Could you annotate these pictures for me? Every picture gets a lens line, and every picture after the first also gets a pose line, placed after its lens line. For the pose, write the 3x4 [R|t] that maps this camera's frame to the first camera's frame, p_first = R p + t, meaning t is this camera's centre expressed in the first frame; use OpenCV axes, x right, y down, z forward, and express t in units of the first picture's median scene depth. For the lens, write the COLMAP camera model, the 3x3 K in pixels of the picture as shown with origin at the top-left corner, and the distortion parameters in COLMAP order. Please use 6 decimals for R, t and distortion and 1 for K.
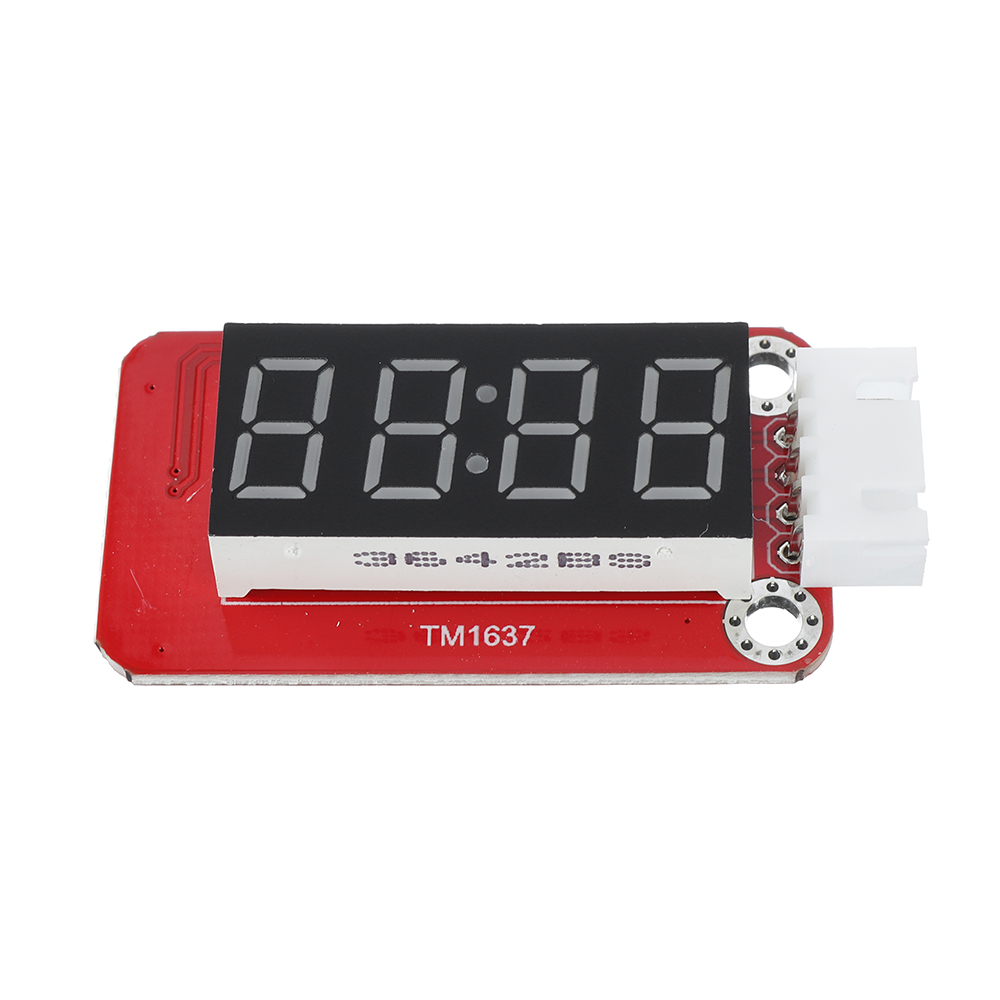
lens RADIAL K [[3498.0, 0, 500.0], [0, 3498.0, 500.0], [0, 0, 1]] dist [-0.002600, -0.997580]
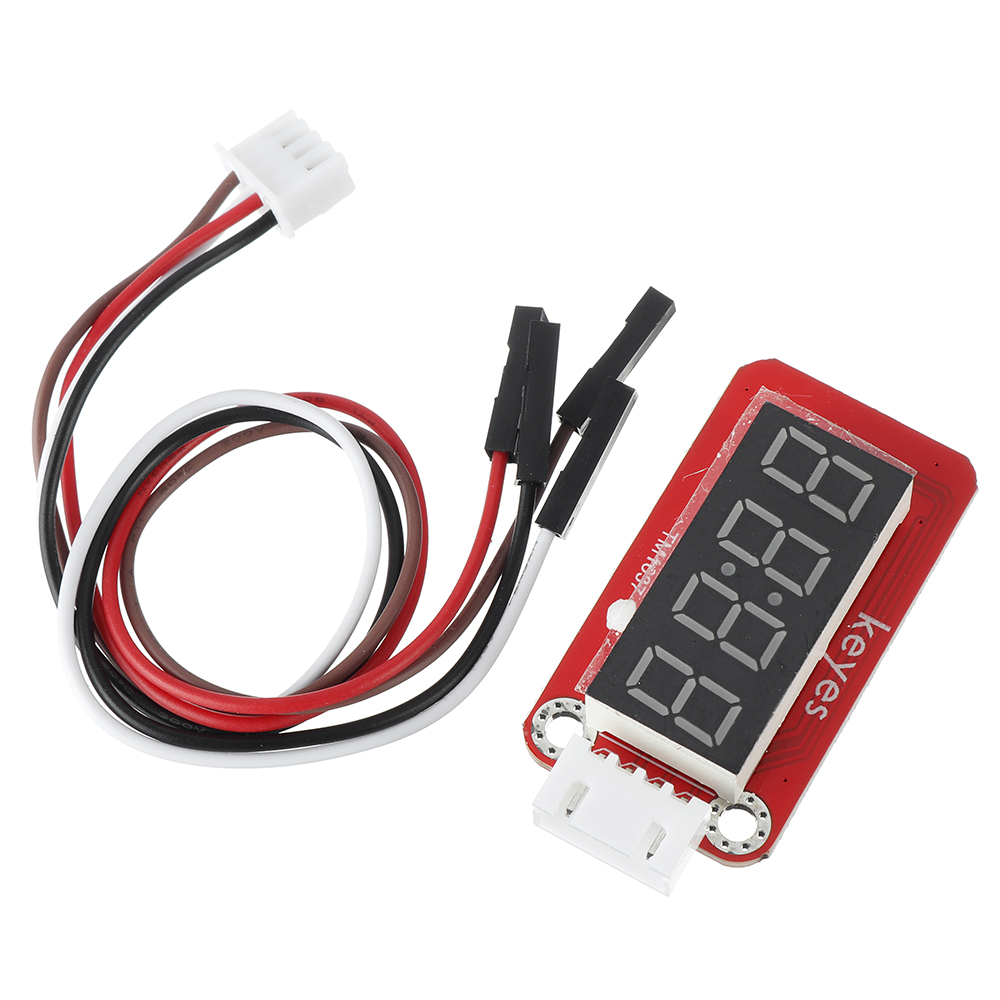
lens RADIAL K [[3498.0, 0, 500.0], [0, 3498.0, 500.0], [0, 0, 1]] dist [-0.002600, -0.997580]
pose [[-0.490859, 0.818073, -0.299691, 0.450839], [-0.727533, -0.195634, 0.657588, -0.888536], [0.479326, 0.540818, 0.691204, -0.074805]]
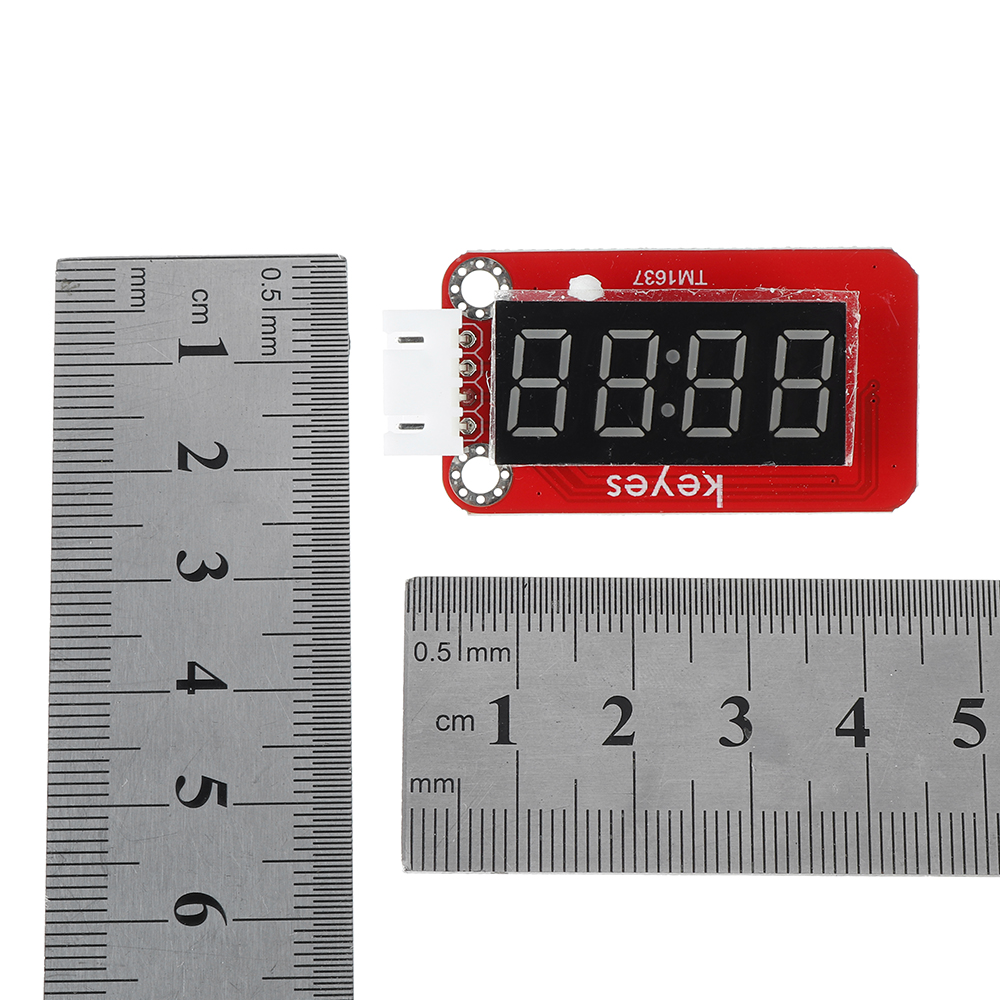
lens RADIAL K [[3498.0, 0, 500.0], [0, 3498.0, 500.0], [0, 0, 1]] dist [-0.002600, -0.997580]
pose [[-0.999410, 0.016815, 0.029953, 0.024169], [-0.000232, -0.875283, 0.483611, -0.797740], [0.034349, 0.483318, 0.874771, -0.311241]]
